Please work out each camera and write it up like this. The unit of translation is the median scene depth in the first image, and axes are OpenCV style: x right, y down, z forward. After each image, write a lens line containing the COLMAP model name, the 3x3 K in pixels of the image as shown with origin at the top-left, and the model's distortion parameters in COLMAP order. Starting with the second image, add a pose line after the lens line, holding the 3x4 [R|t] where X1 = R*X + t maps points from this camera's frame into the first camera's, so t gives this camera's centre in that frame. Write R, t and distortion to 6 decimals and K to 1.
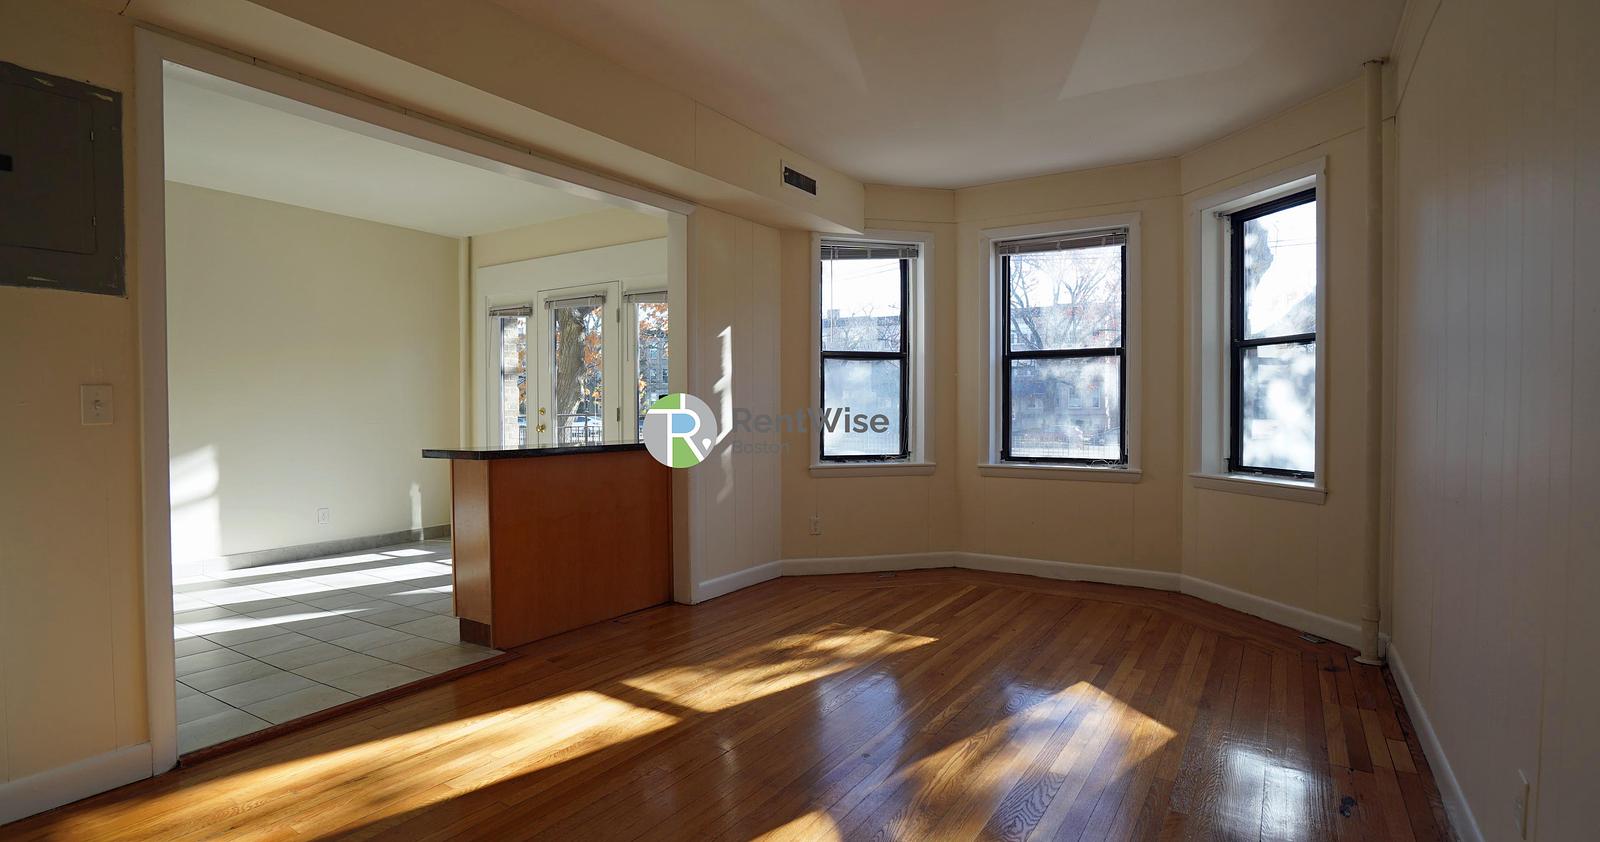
lens RADIAL K [[745.6, 0, 800.0], [0, 745.6, 421.0], [0, 0, 1]] dist [-0.068684, 0.036078]
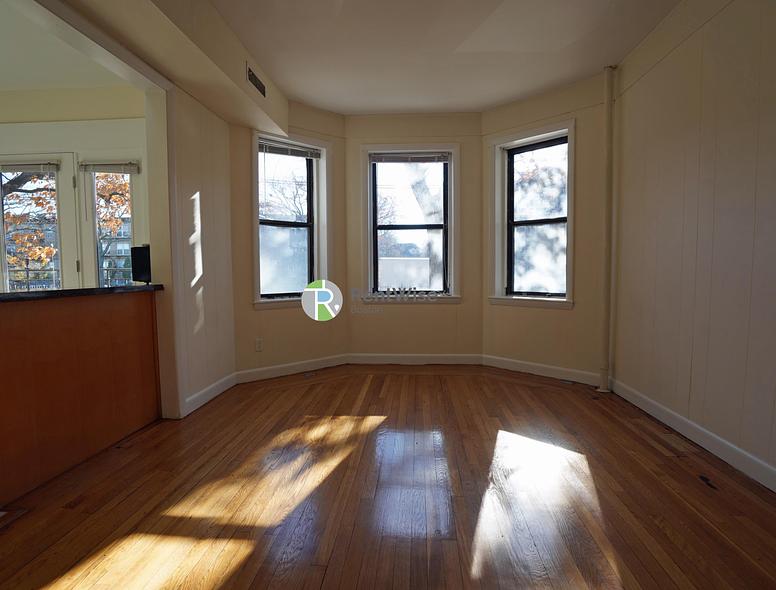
lens RADIAL K [[415.6, 0, 383.6], [0, 415.6, 295.7], [0, 0, 1]] dist [-0.063501, 0.027739]
pose [[0.879736, -0.034722, 0.474192, -0.160496], [0.013821, 0.998776, 0.047492, 0.019304], [-0.475261, -0.035227, 0.879139, 0.257466]]
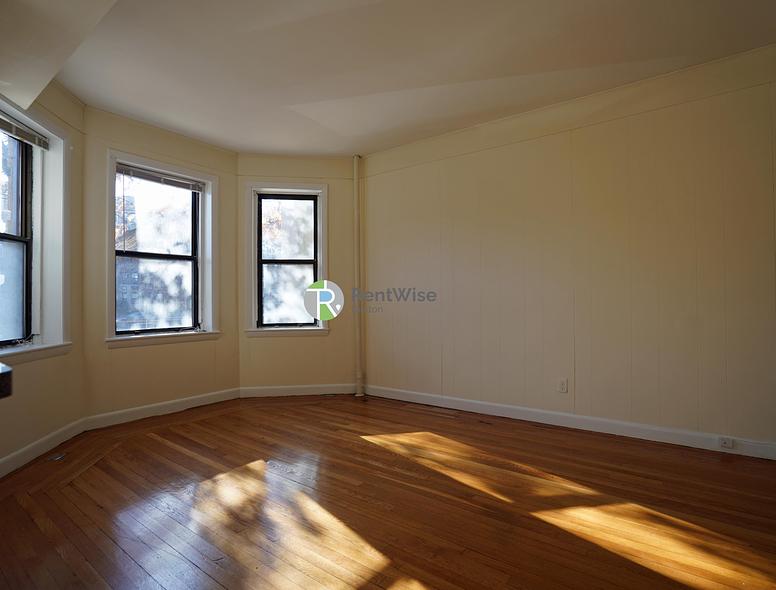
lens RADIAL K [[415.6, 0, 383.6], [0, 415.6, 295.7], [0, 0, 1]] dist [-0.063501, 0.027739]
pose [[0.084778, 0.003851, 0.996392, -0.466347], [0.023996, 0.999695, -0.005906, 0.001011], [-0.996111, 0.024410, 0.084659, 0.590307]]
